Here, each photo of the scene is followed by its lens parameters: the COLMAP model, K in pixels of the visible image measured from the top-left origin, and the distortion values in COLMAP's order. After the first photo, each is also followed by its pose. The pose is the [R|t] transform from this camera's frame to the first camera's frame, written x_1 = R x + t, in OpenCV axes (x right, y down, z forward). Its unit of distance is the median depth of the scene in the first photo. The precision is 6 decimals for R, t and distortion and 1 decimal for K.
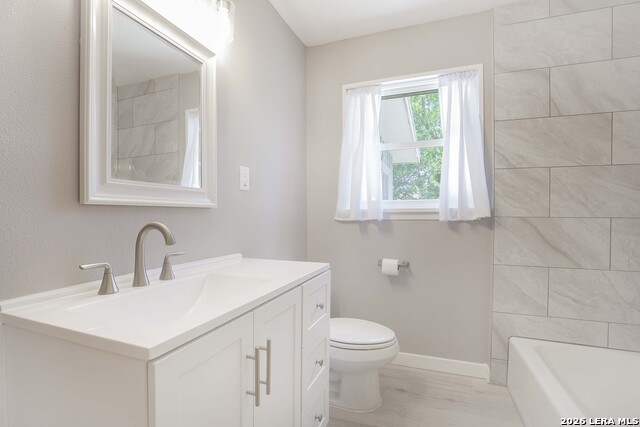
lens RADIAL K [[296.9, 0, 319.0], [0, 296.9, 218.7], [0, 0, 1]] dist [-0.029064, 0.003257]
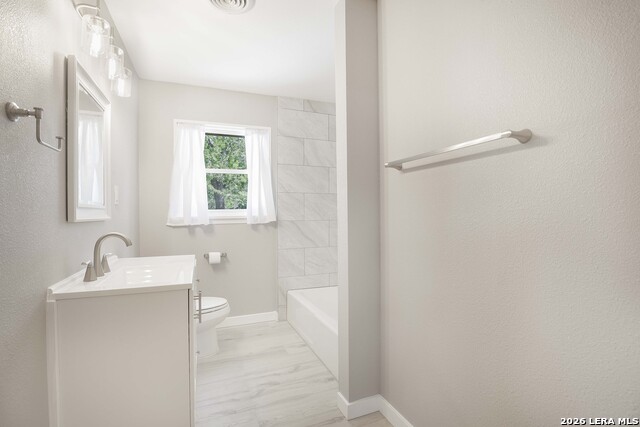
lens RADIAL K [[296.9, 0, 319.1], [0, 296.9, 214.4], [0, 0, 1]] dist [-0.029064, 0.003257]
pose [[0.735195, -0.006154, 0.677828, -0.373212], [0.016469, 0.999826, -0.008786, -0.024354], [-0.677656, 0.017622, 0.735168, -0.399511]]
